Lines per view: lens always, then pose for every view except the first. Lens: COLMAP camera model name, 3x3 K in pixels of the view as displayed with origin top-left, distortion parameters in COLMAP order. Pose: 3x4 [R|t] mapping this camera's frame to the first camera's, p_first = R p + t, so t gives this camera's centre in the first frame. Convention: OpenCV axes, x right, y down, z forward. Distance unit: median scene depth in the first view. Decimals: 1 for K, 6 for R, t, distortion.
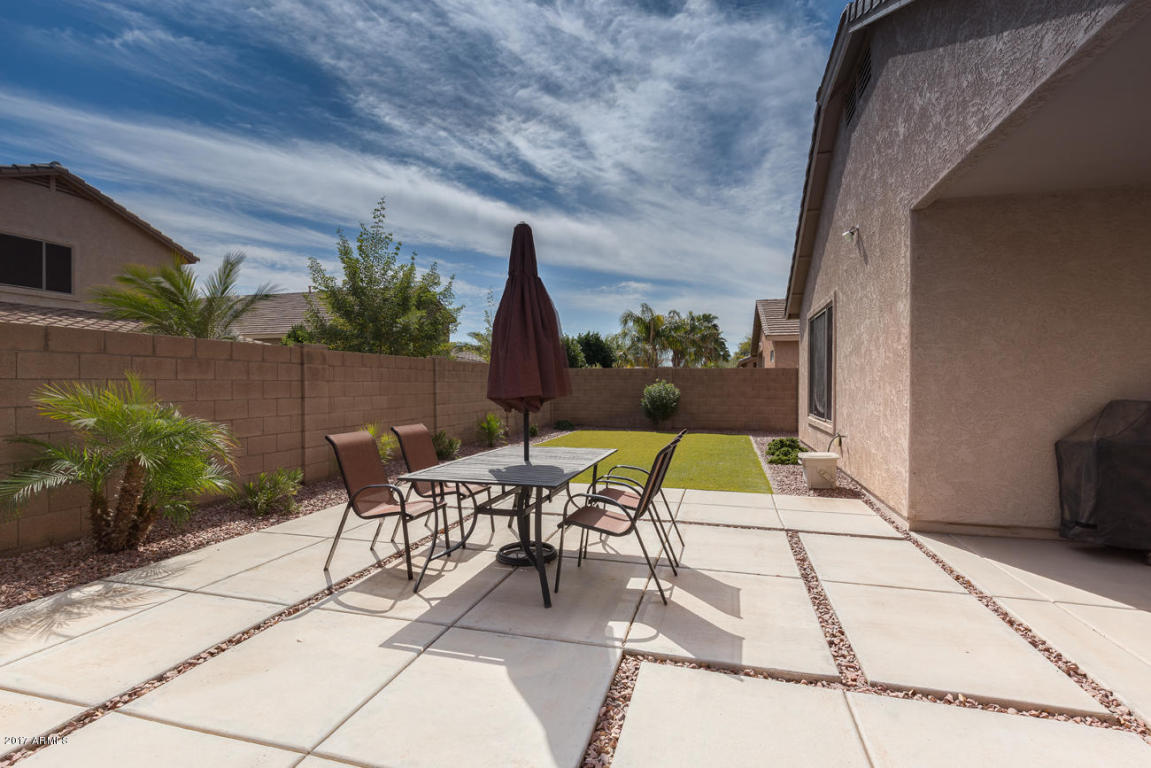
lens RADIAL K [[544.3, 0, 575.5], [0, 544.3, 384.0], [0, 0, 1]] dist [-0.000197, 0.000590]
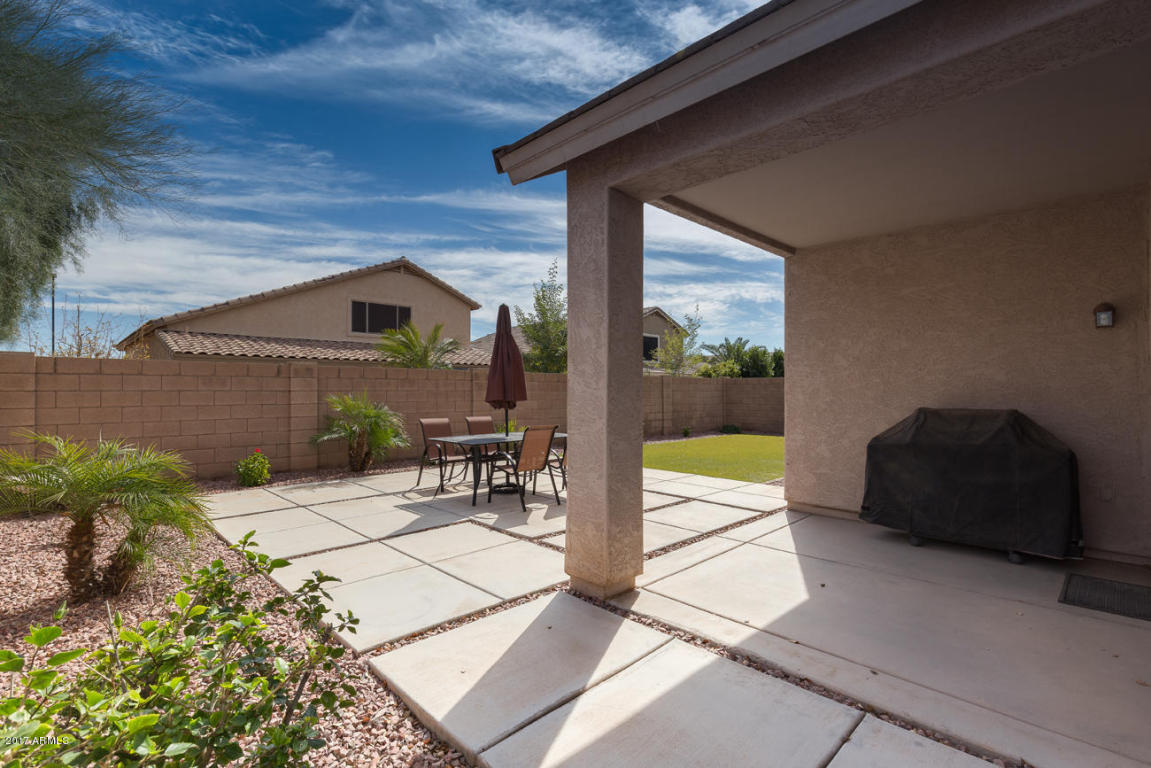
lens RADIAL K [[530.4, 0, 576.3], [0, 530.4, 386.1], [0, 0, 1]] dist [0.013053, -0.000422]
pose [[0.866323, -0.005561, -0.499452, 0.929061], [0.000167, 0.999941, -0.010844, -0.004759], [0.499483, 0.009311, 0.866273, -0.368001]]
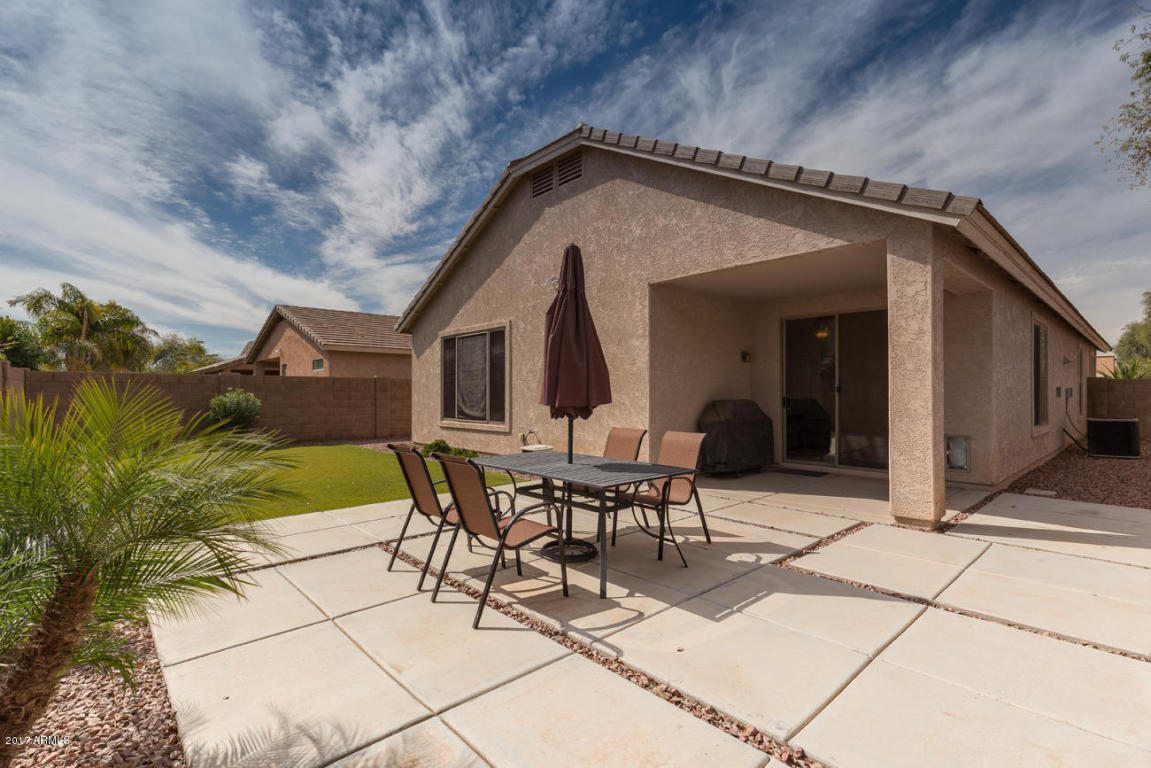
lens RADIAL K [[530.4, 0, 576.3], [0, 530.4, 386.1], [0, 0, 1]] dist [0.013053, -0.000422]
pose [[0.524929, 0.007788, 0.851111, -0.939862], [0.003156, 0.999933, -0.011096, -0.002281], [-0.851140, 0.008511, 0.524869, 0.420000]]
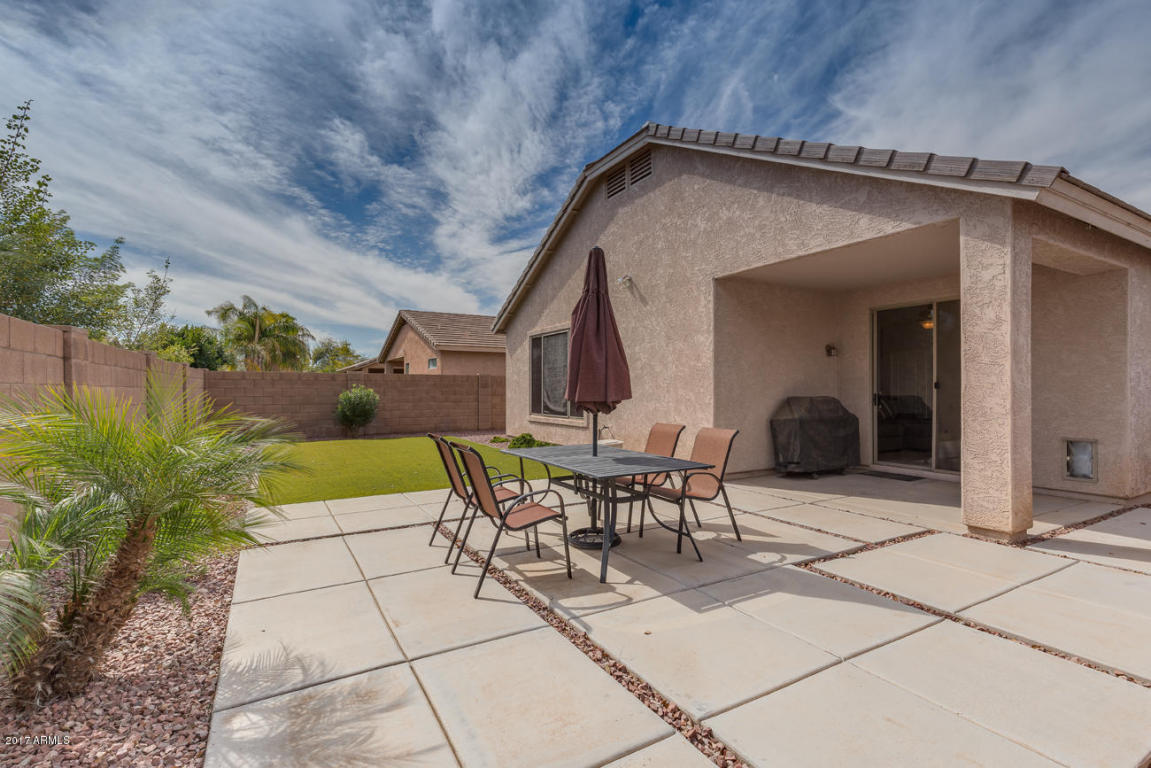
lens RADIAL K [[530.4, 0, 576.3], [0, 530.4, 386.1], [0, 0, 1]] dist [0.013053, -0.000422]
pose [[0.696712, 0.002066, 0.717348, -0.872106], [0.002330, 0.999984, -0.005143, -0.000477], [-0.717347, 0.005255, 0.696696, 0.247889]]
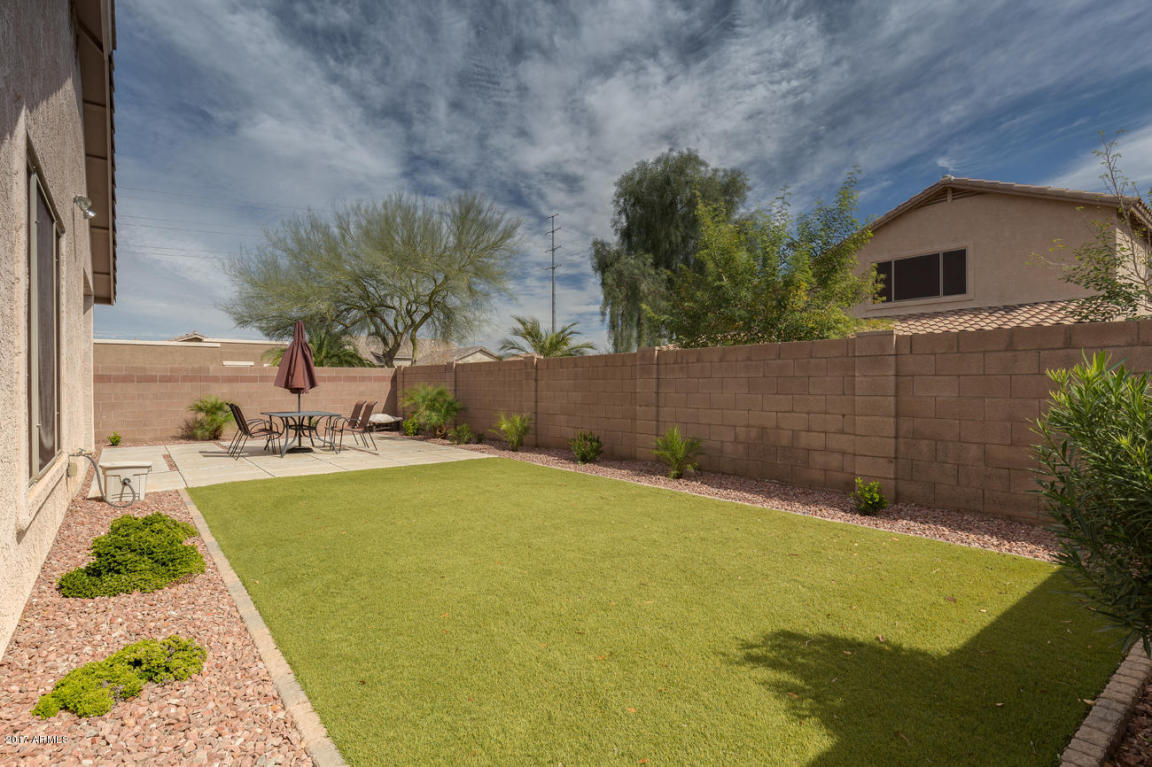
lens RADIAL K [[565.1, 0, 572.7], [0, 565.1, 384.5], [0, 0, 1]] dist [-0.001798, -0.000289]
pose [[-0.586600, 0.002486, -0.809873, 1.222873], [0.000378, 0.999996, 0.002796, 0.006038], [0.809876, 0.001334, -0.586599, 3.396426]]
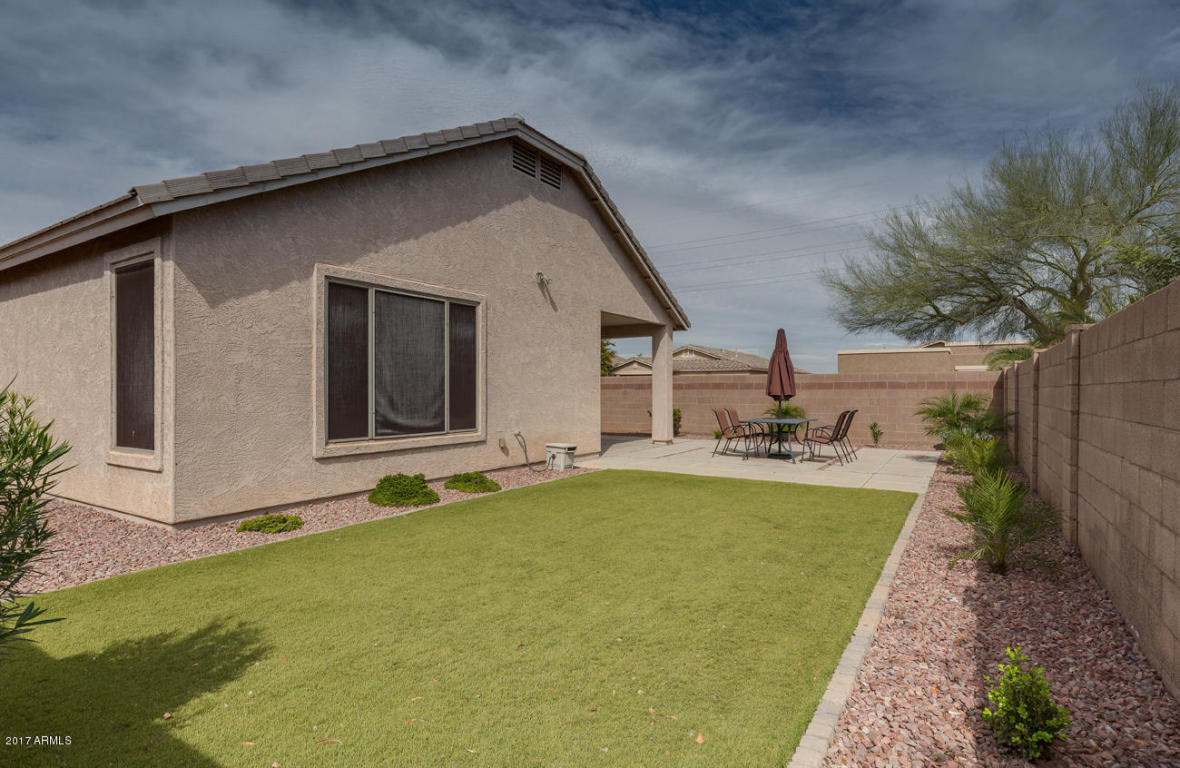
lens RADIAL K [[597.2, 0, 589.6], [0, 597.2, 385.2], [0, 0, 1]] dist [-0.001835, -0.000538]
pose [[-0.960244, 0.001172, 0.279159, -0.018660], [-0.000282, 0.999987, -0.005171, -0.004030], [-0.279162, -0.005044, -0.960231, 3.789946]]
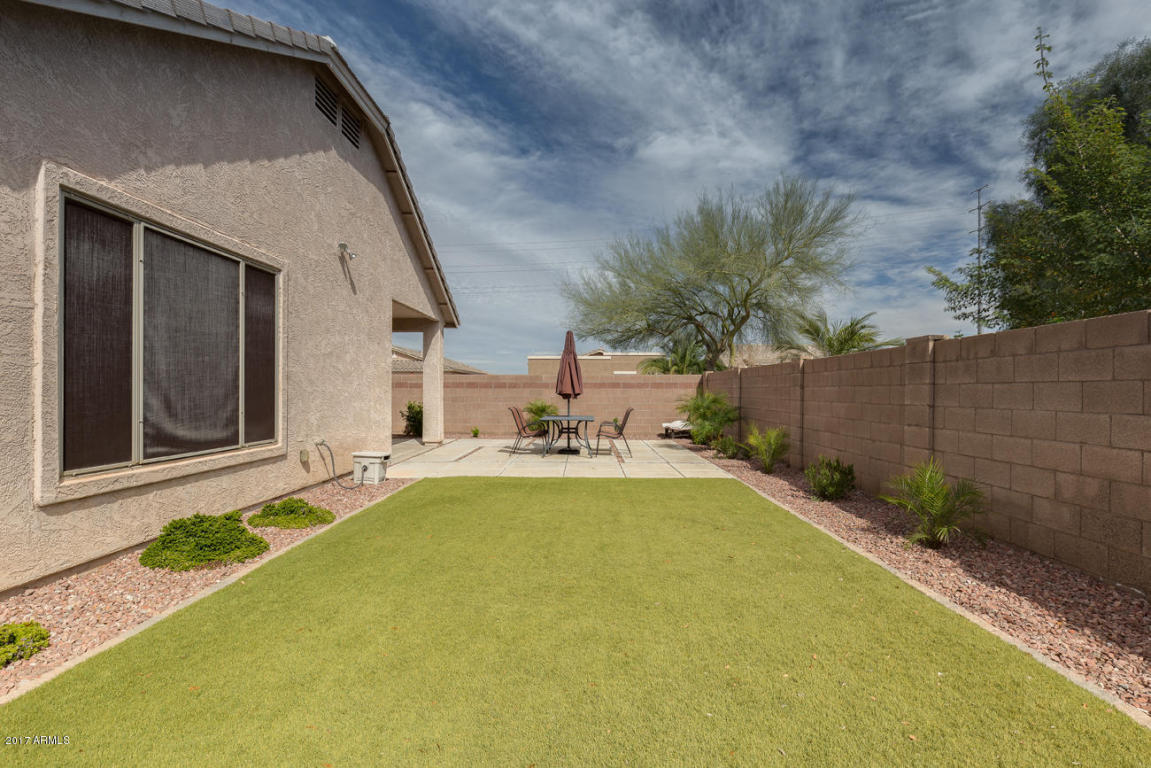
lens RADIAL K [[544.3, 0, 575.5], [0, 544.3, 384.0], [0, 0, 1]] dist [-0.000197, 0.000590]
pose [[-0.967599, -0.006084, -0.252420, 0.534030], [-0.003797, 0.999947, -0.009546, 0.004984], [0.252465, -0.008279, -0.967571, 3.469642]]
